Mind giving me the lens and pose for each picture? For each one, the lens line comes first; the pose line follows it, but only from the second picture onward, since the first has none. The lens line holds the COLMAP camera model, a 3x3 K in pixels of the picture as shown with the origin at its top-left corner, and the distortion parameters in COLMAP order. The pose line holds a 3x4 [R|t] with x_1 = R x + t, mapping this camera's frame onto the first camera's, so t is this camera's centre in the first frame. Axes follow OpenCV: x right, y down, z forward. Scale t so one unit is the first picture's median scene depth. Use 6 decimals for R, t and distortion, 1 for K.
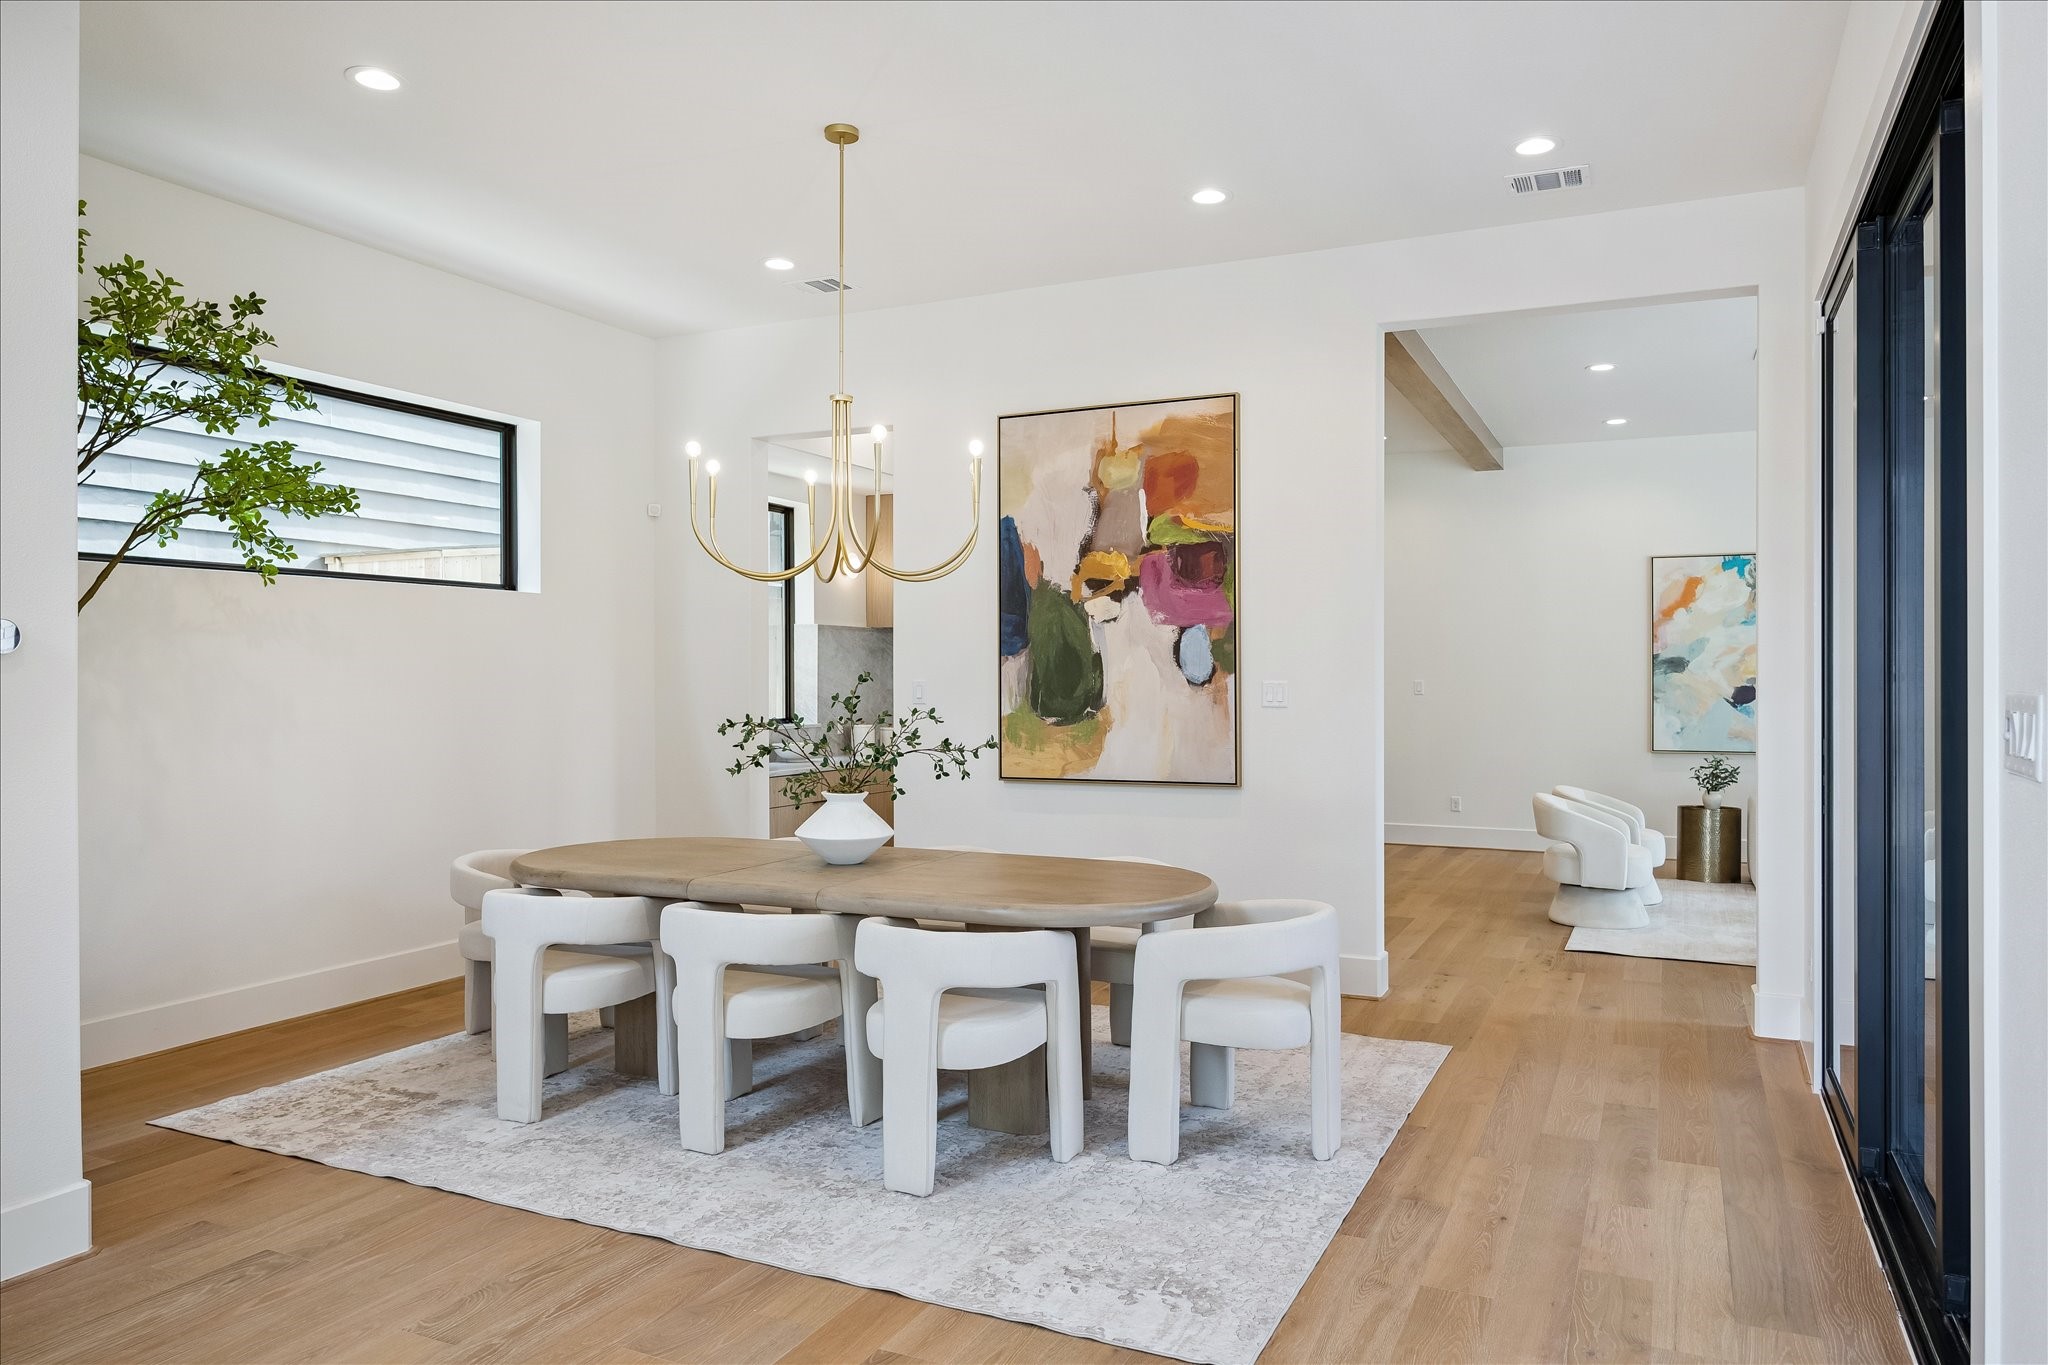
lens RADIAL K [[1303.7, 0, 1030.6], [0, 1303.7, 691.3], [0, 0, 1]] dist [-0.000373, 0.004426]
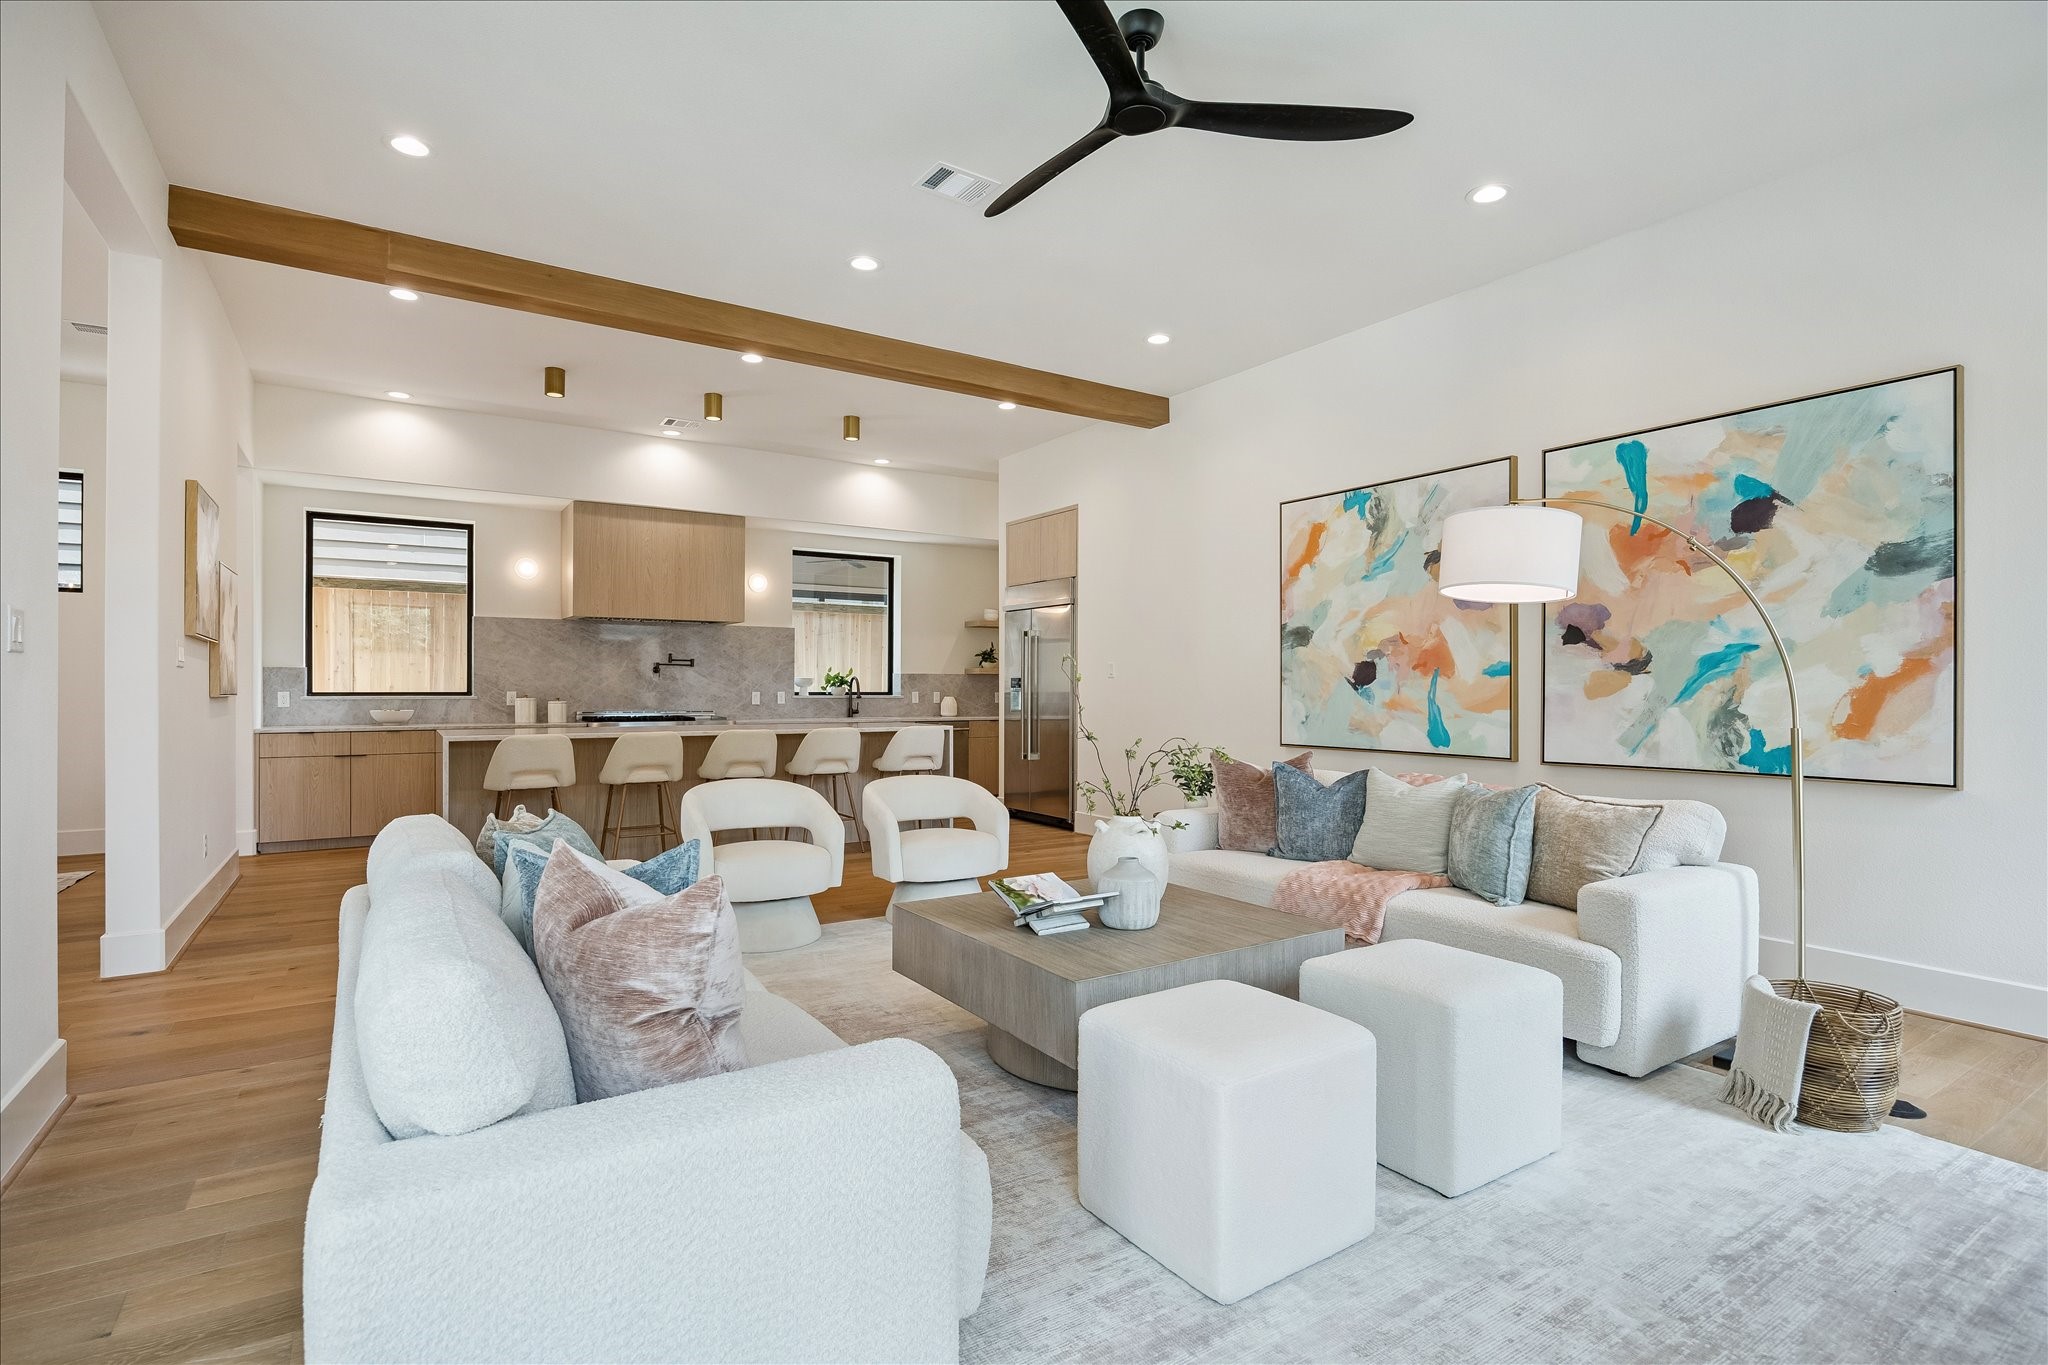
lens RADIAL K [[981.0, 0, 1024.9], [0, 981.0, 685.9], [0, 0, 1]] dist [-0.017863, -0.000292]
pose [[0.858624, 0.003575, -0.512594, 1.183547], [-0.004392, 0.999990, -0.000382, 0.019450], [0.512588, 0.002580, 0.858631, 0.729545]]
